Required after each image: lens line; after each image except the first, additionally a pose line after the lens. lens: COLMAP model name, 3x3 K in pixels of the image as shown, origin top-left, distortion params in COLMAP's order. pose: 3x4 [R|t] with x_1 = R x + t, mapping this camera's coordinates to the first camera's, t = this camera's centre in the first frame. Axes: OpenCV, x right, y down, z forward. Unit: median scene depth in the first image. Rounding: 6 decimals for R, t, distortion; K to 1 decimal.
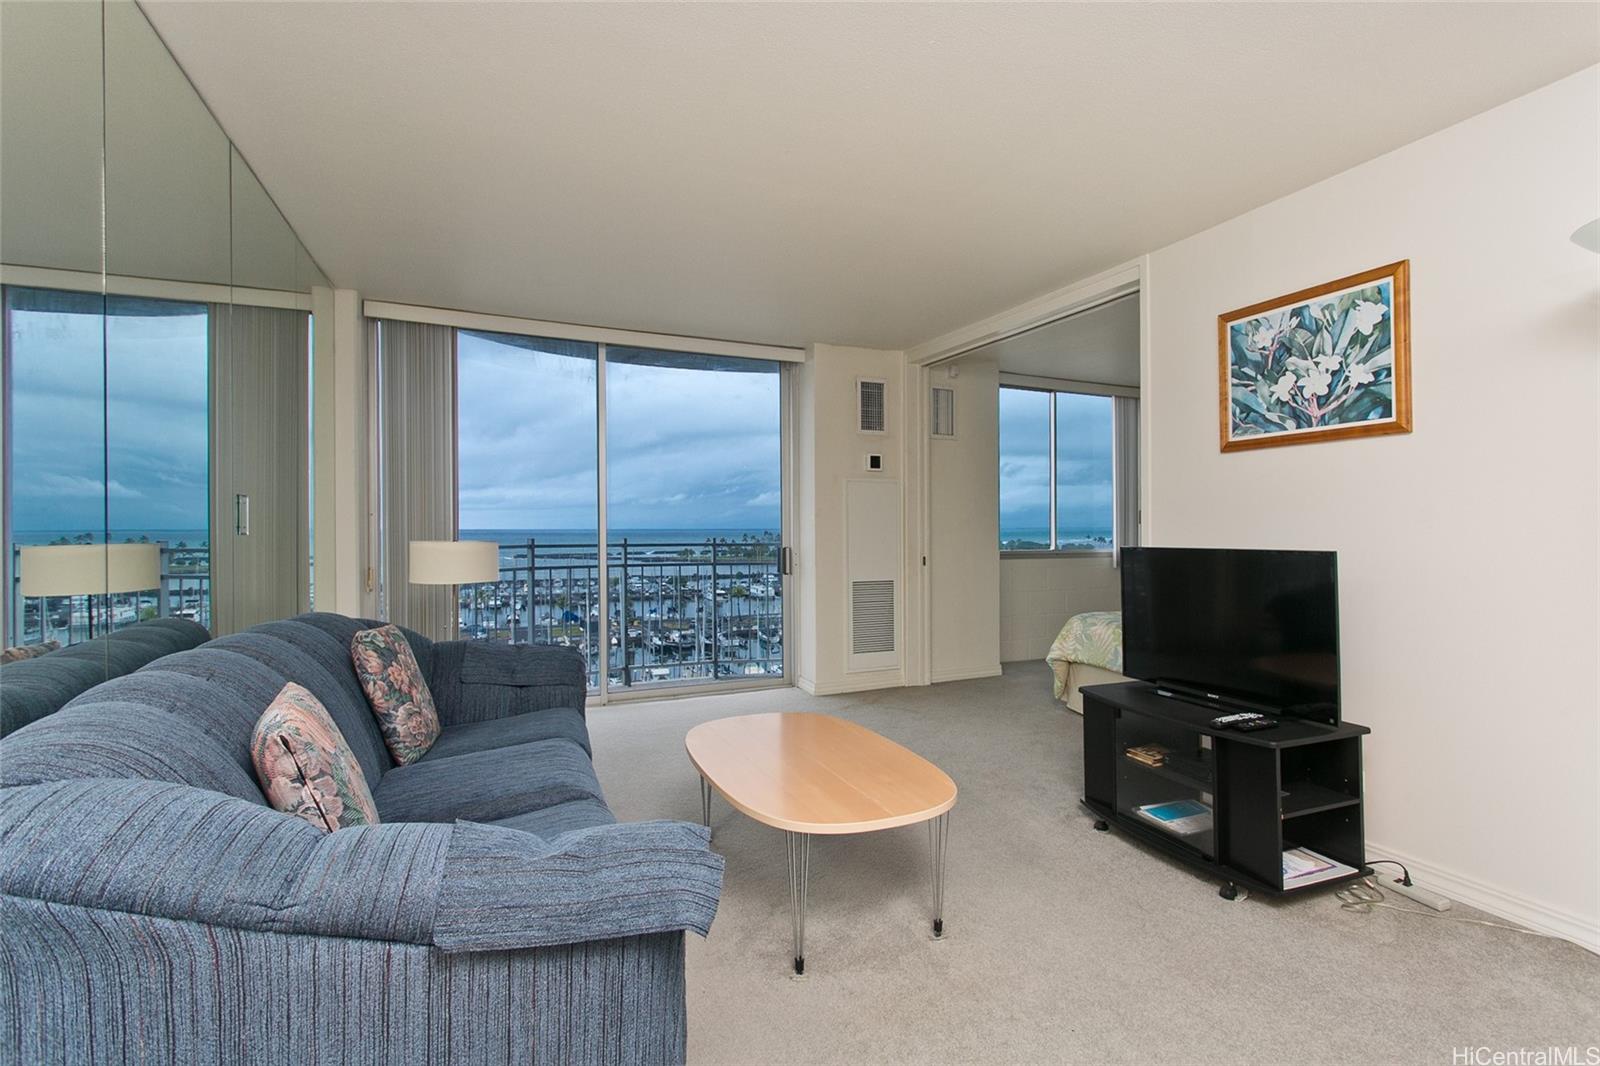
lens RADIAL K [[755.0, 0, 805.9], [0, 755.0, 521.6], [0, 0, 1]] dist [-0.002230, 0.002037]
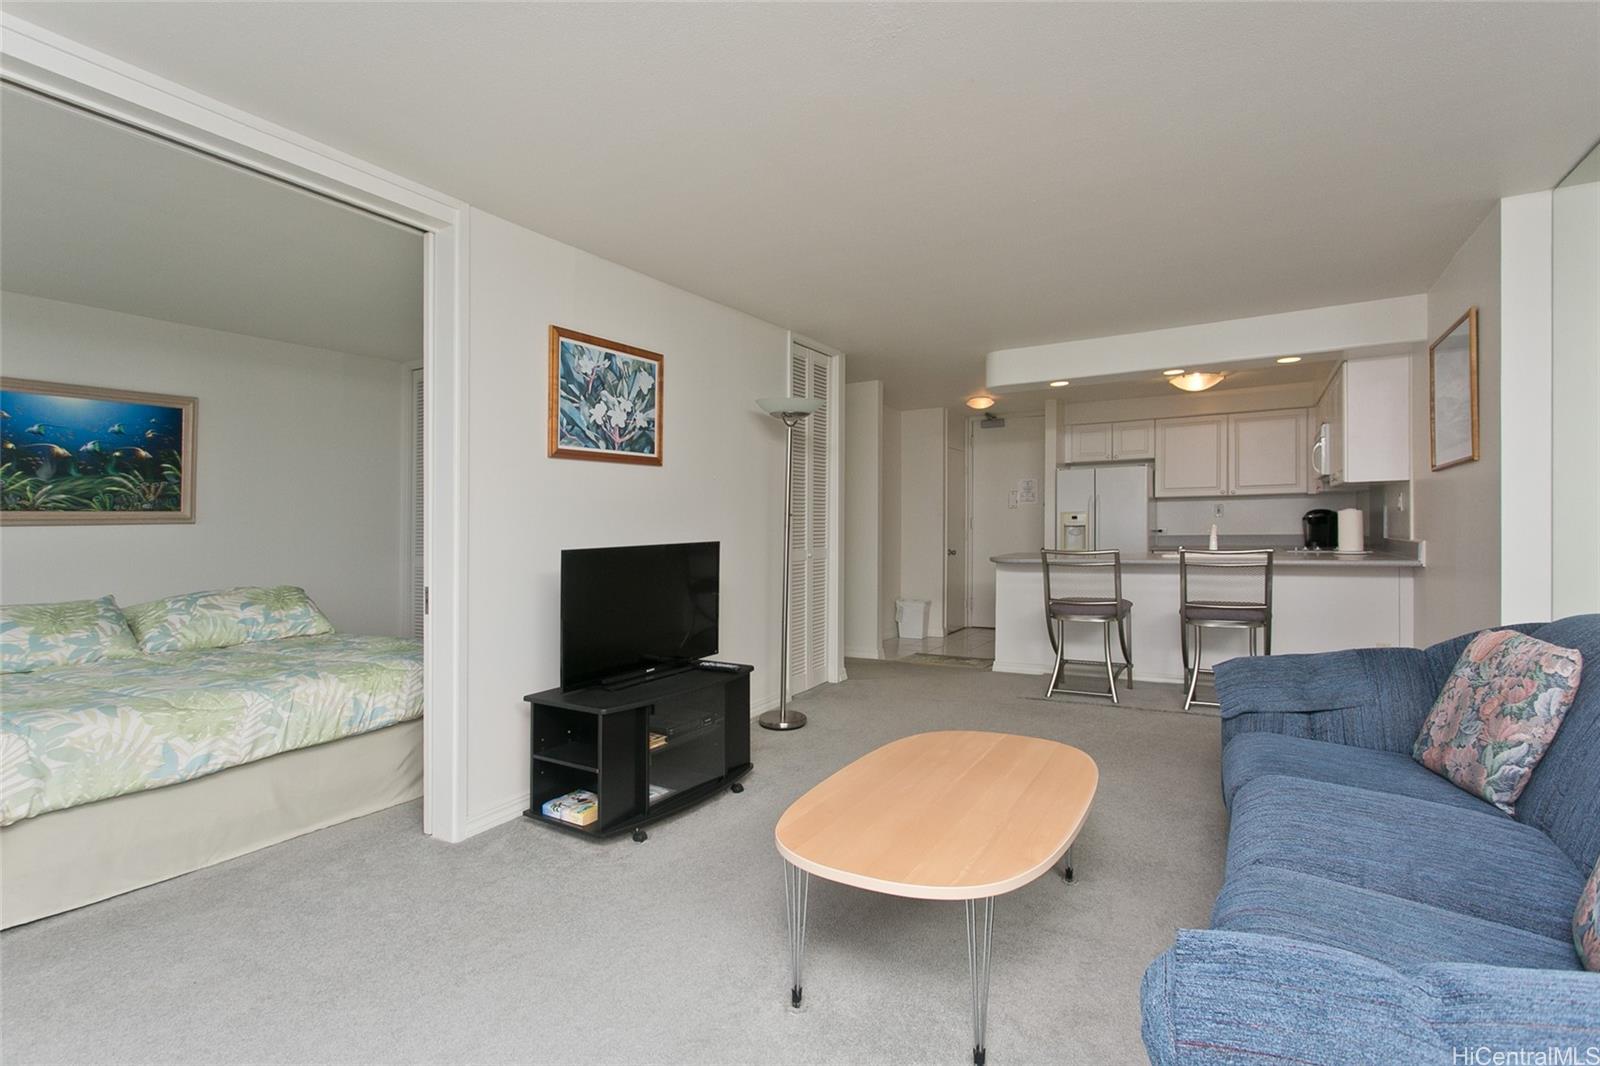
lens RADIAL K [[755.0, 0, 806.4], [0, 755.0, 507.5], [0, 0, 1]] dist [-0.002230, 0.002037]
pose [[-0.612895, 0.014898, 0.790024, -0.537357], [0.001897, 0.999847, -0.017383, -0.004125], [-0.790162, -0.009156, -0.612829, 1.505864]]
